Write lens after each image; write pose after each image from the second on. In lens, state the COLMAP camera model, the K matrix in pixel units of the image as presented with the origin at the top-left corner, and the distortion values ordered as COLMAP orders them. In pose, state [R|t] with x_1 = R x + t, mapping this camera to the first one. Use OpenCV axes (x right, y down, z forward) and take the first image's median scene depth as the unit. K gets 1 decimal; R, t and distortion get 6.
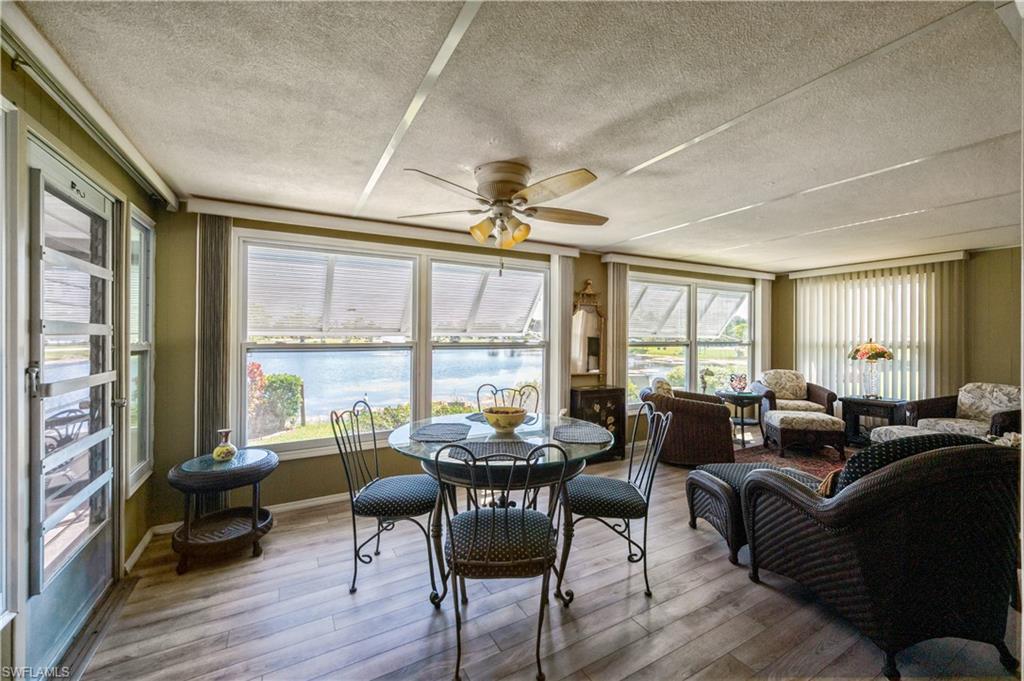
lens RADIAL K [[409.1, 0, 510.6], [0, 409.1, 333.0], [0, 0, 1]] dist [0.000988, 0.000373]
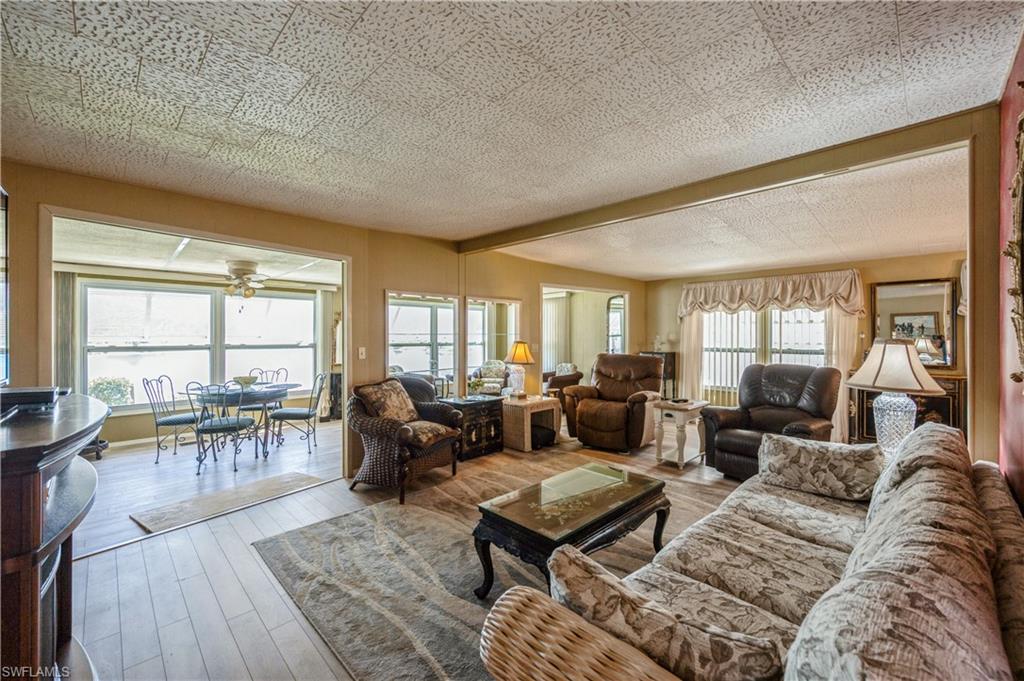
lens RADIAL K [[409.1, 0, 511.4], [0, 409.1, 337.3], [0, 0, 1]] dist [0.000988, 0.000373]
pose [[0.963394, -0.005552, 0.268031, 0.476745], [0.004673, 0.999981, 0.003915, -0.008416], [-0.268048, -0.002519, 0.963402, -0.890754]]
